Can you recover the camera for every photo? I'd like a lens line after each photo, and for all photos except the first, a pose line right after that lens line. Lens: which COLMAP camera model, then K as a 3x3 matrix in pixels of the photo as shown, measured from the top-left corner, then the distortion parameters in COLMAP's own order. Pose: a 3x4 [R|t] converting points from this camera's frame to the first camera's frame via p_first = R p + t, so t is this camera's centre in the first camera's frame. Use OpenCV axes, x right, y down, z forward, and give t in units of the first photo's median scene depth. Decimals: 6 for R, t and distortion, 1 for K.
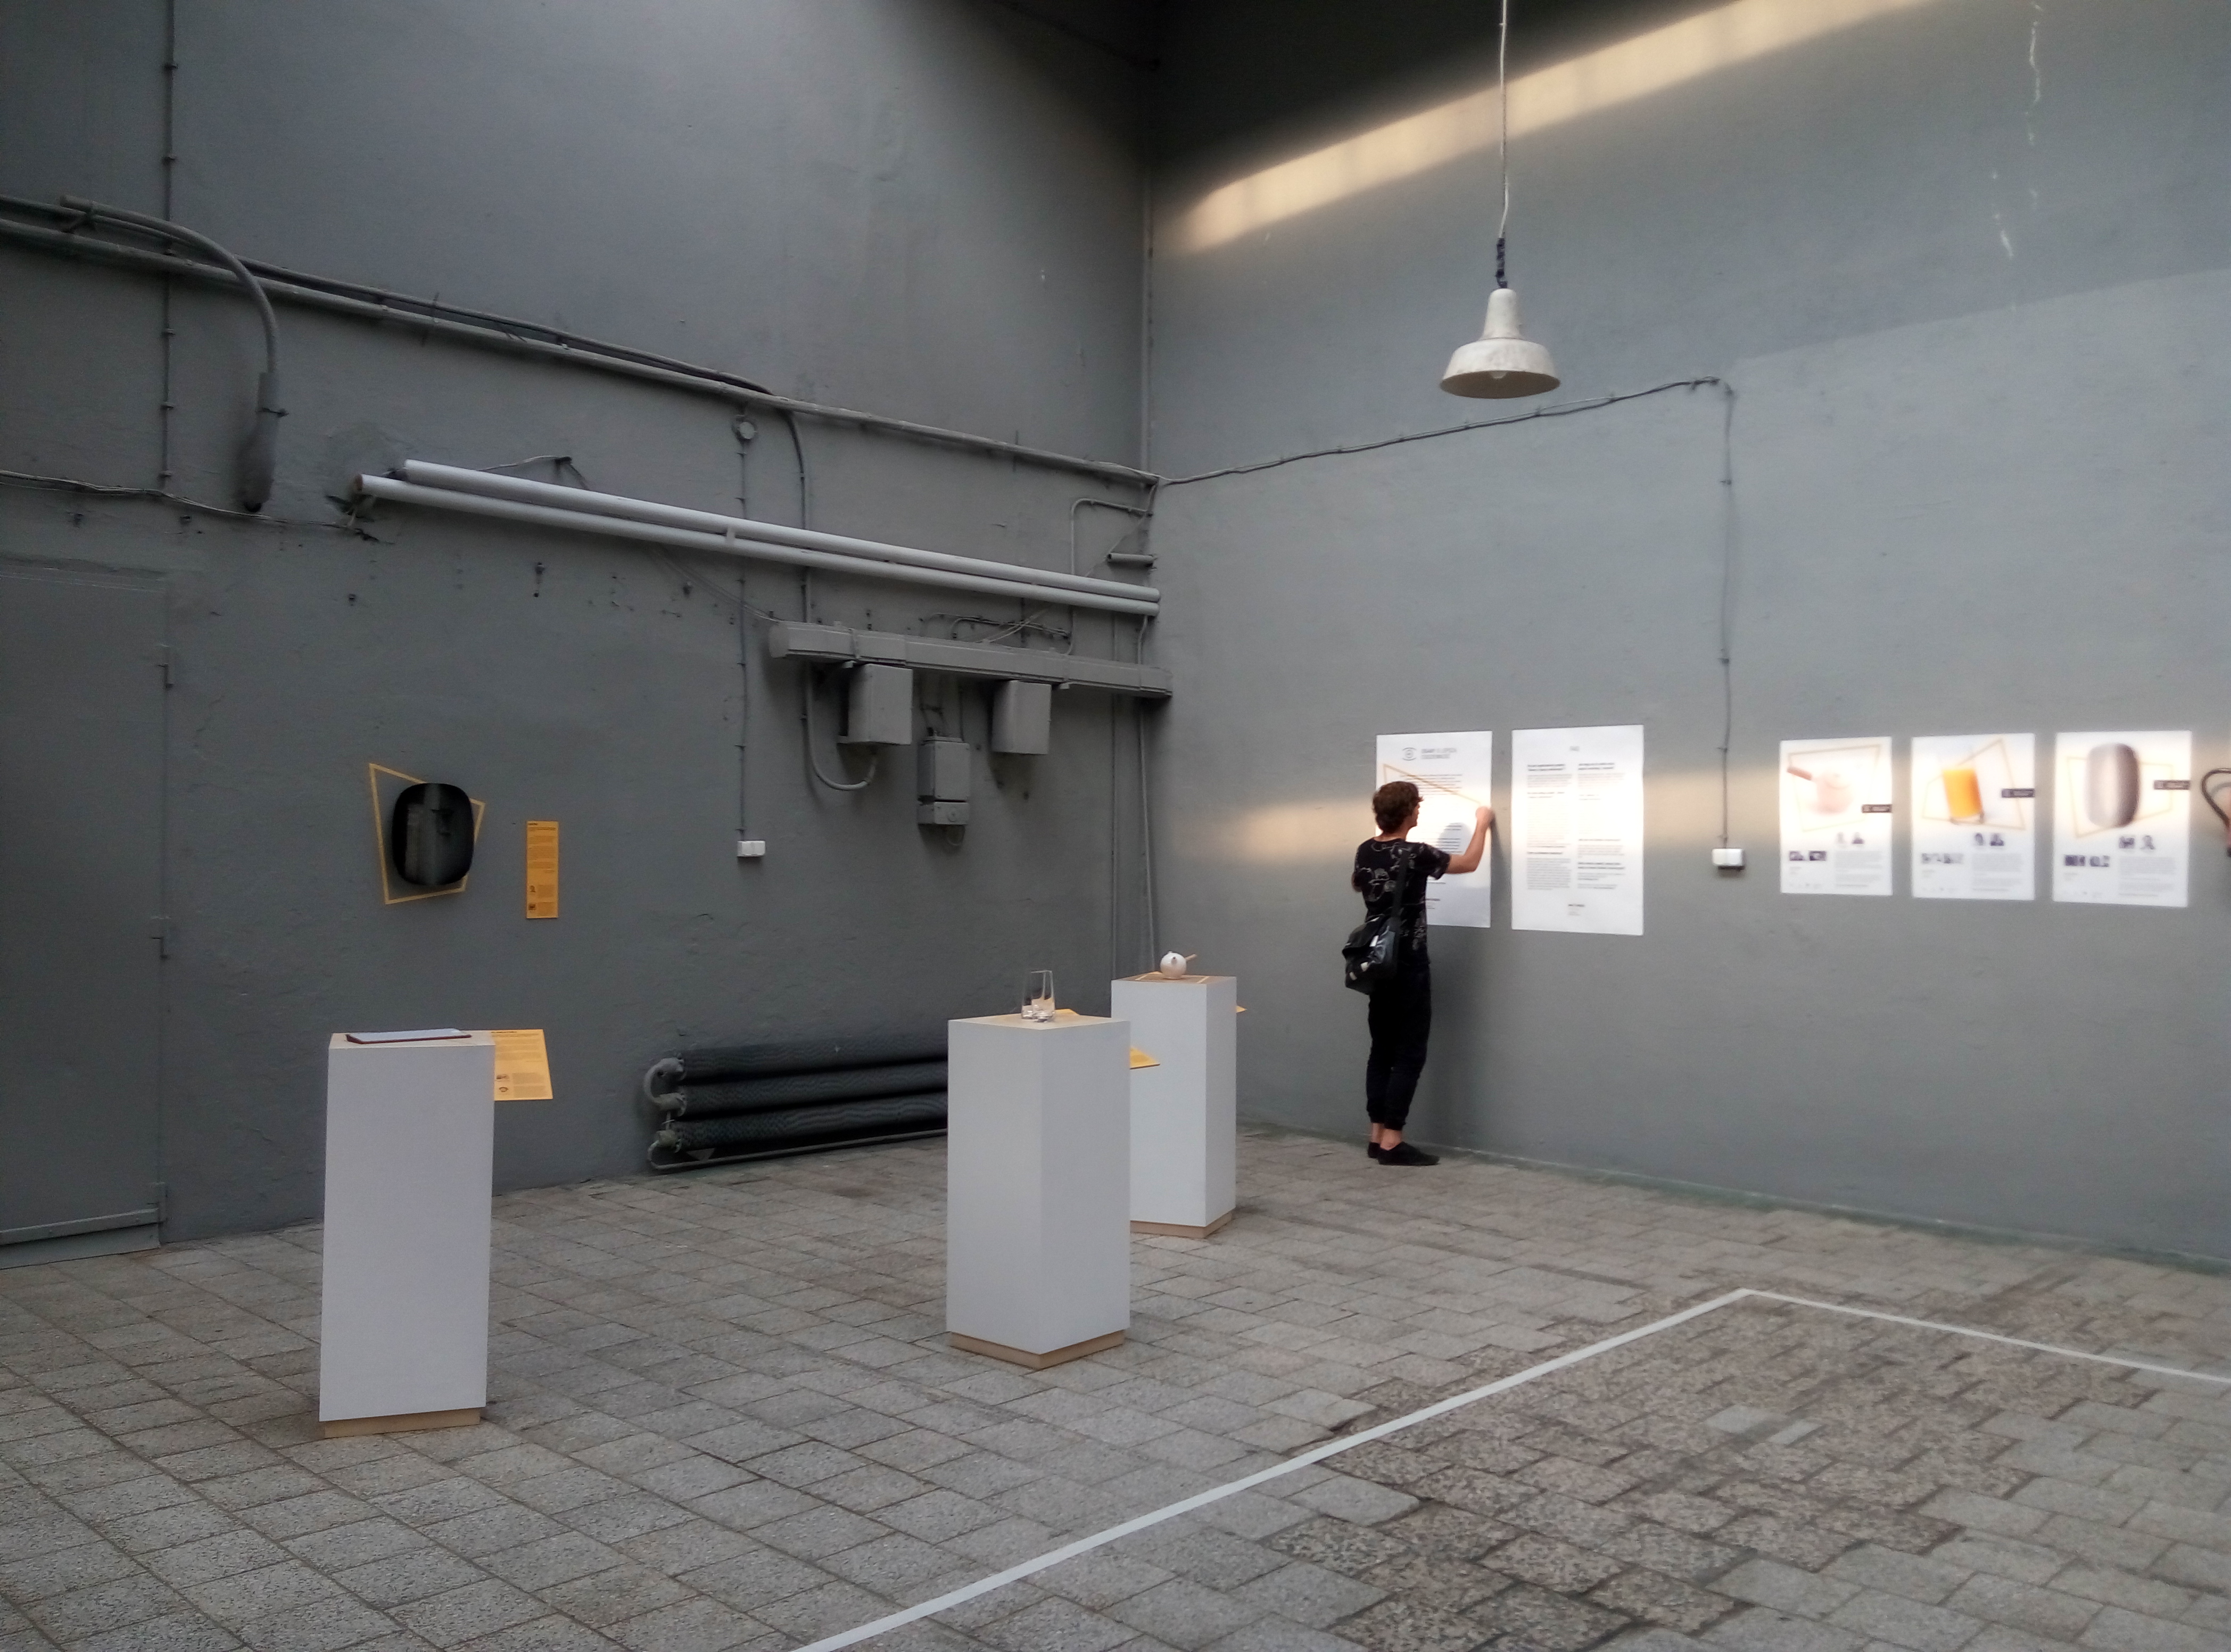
lens RADIAL K [[1865.5, 0, 1115.5], [0, 1865.5, 826.0], [0, 0, 1]] dist [0.067993, -0.089186]
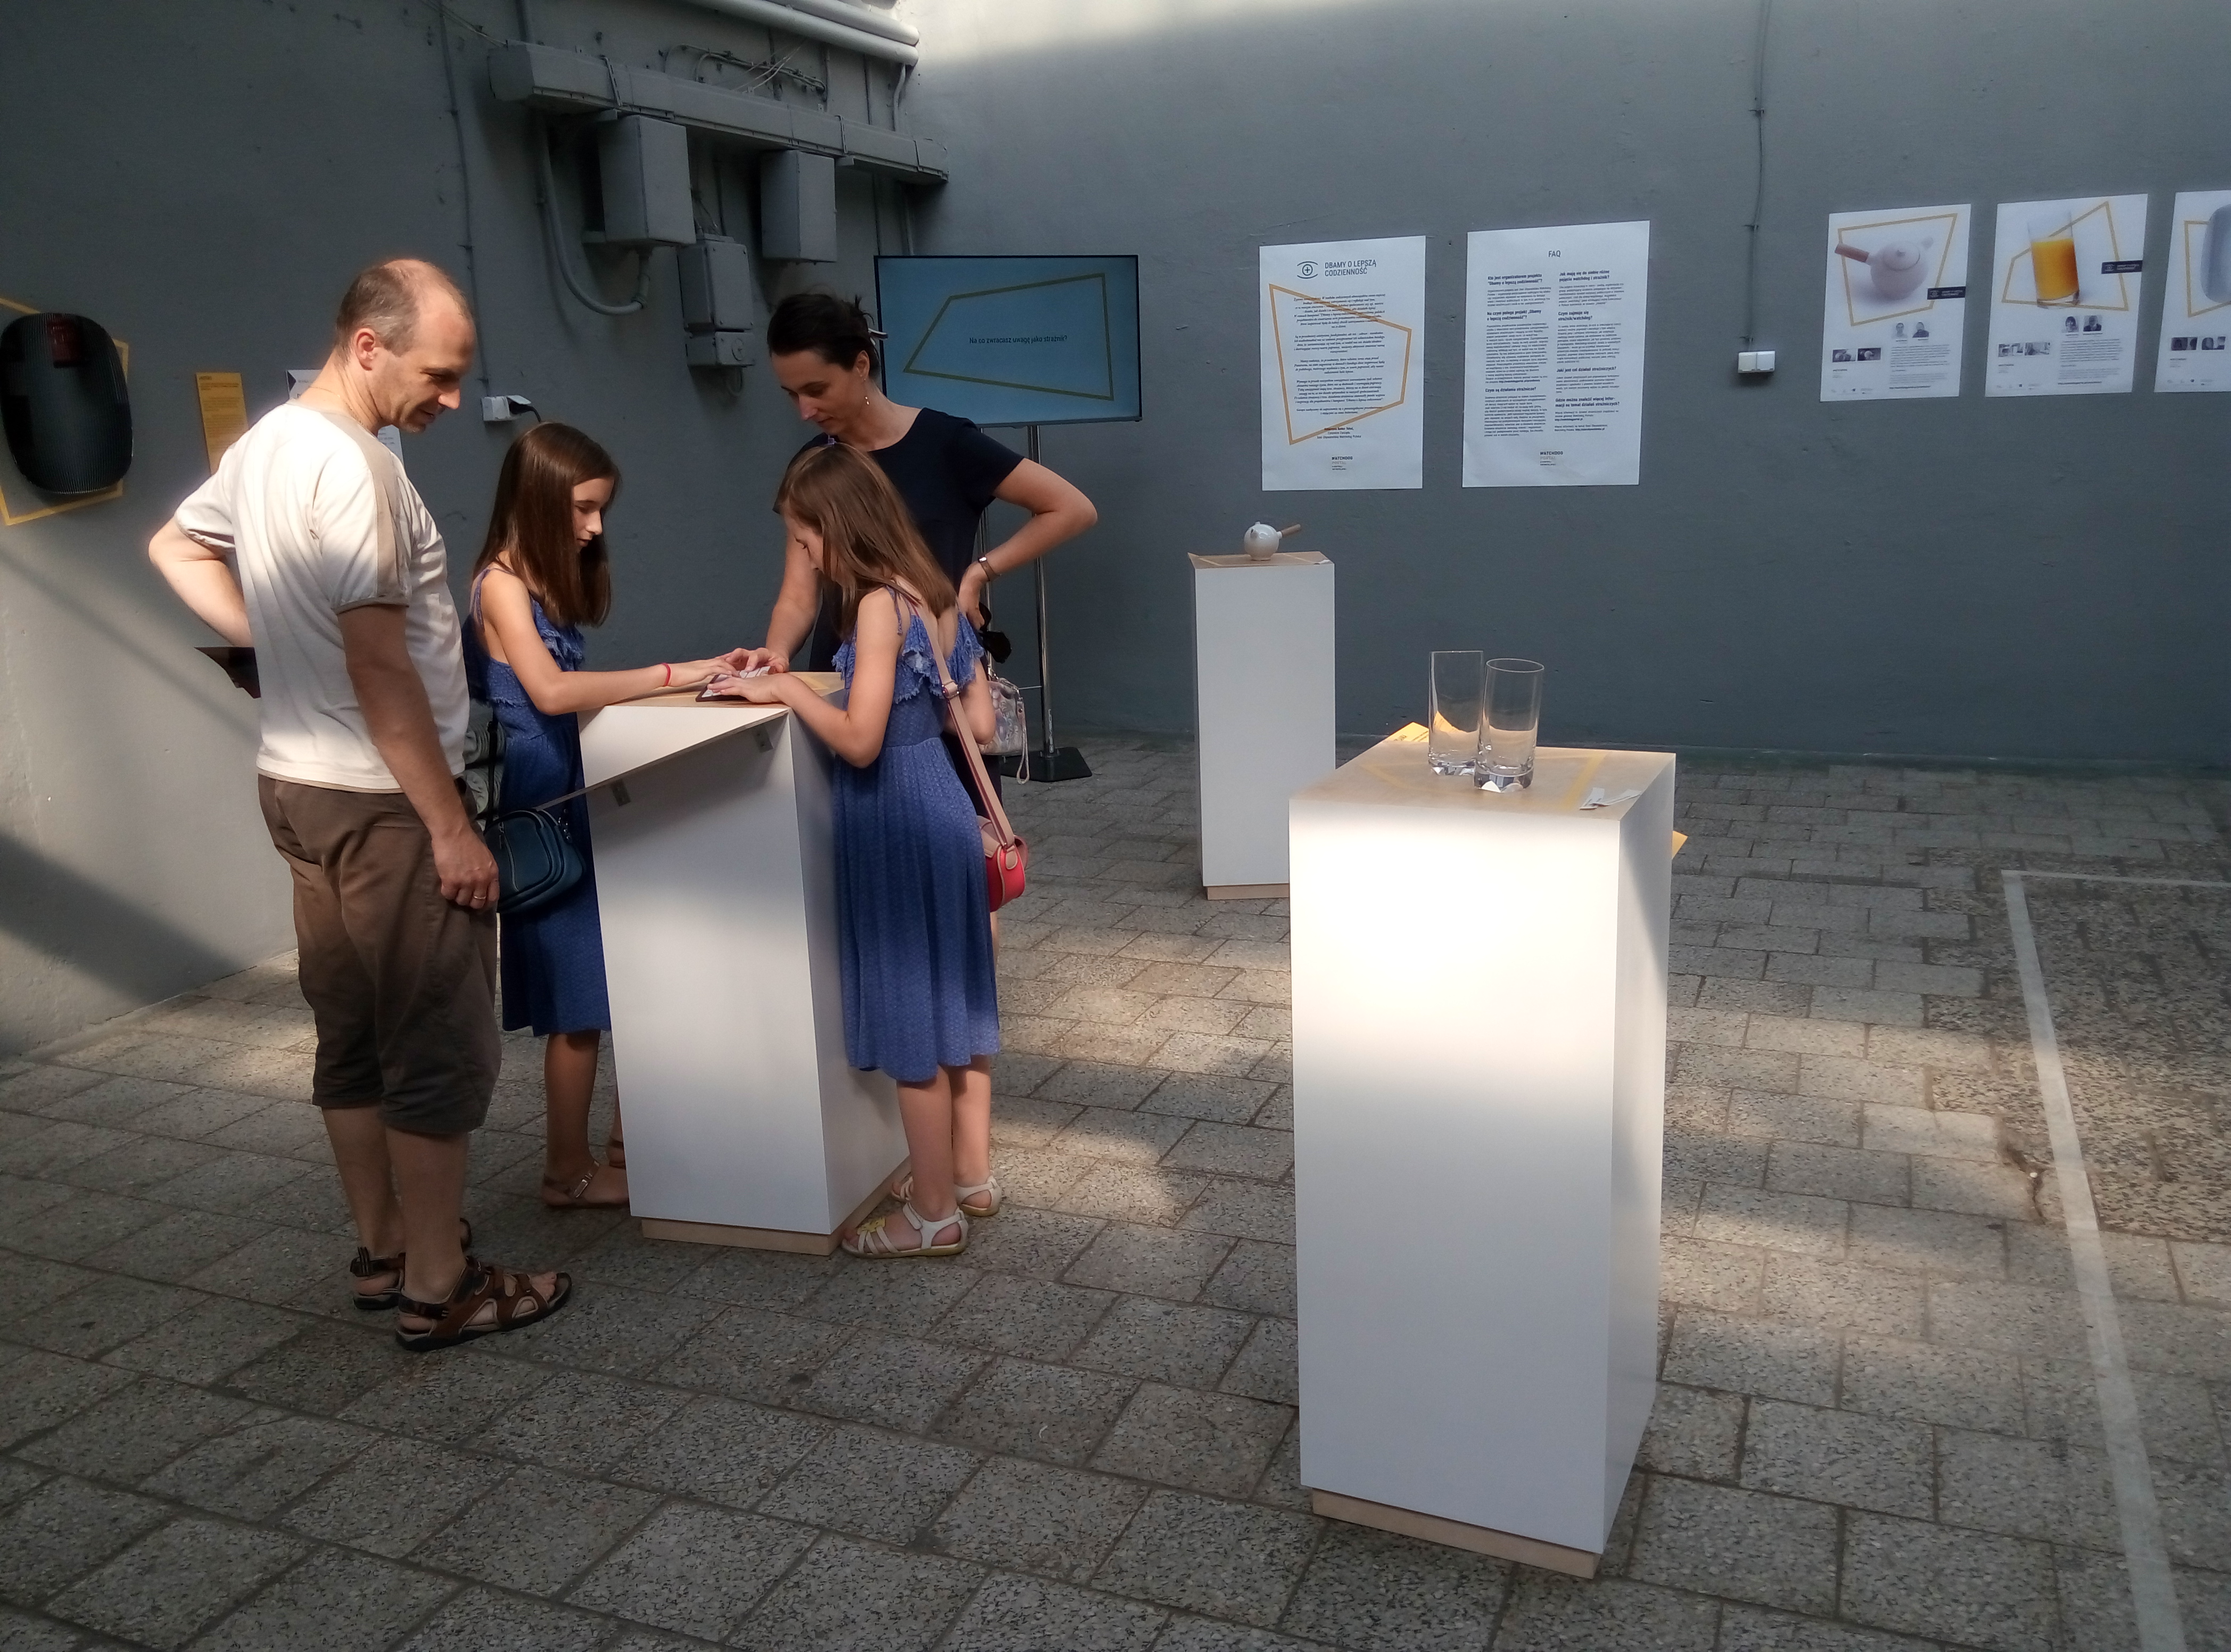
lens RADIAL K [[1865.5, 0, 1115.5], [0, 1865.5, 826.0], [0, 0, 1]] dist [0.067993, -0.089186]
pose [[0.923924, -0.127800, 0.360598, -0.287506], [0.039935, 0.969623, 0.241324, 0.003652], [-0.380486, -0.208565, 0.900961, 0.324051]]
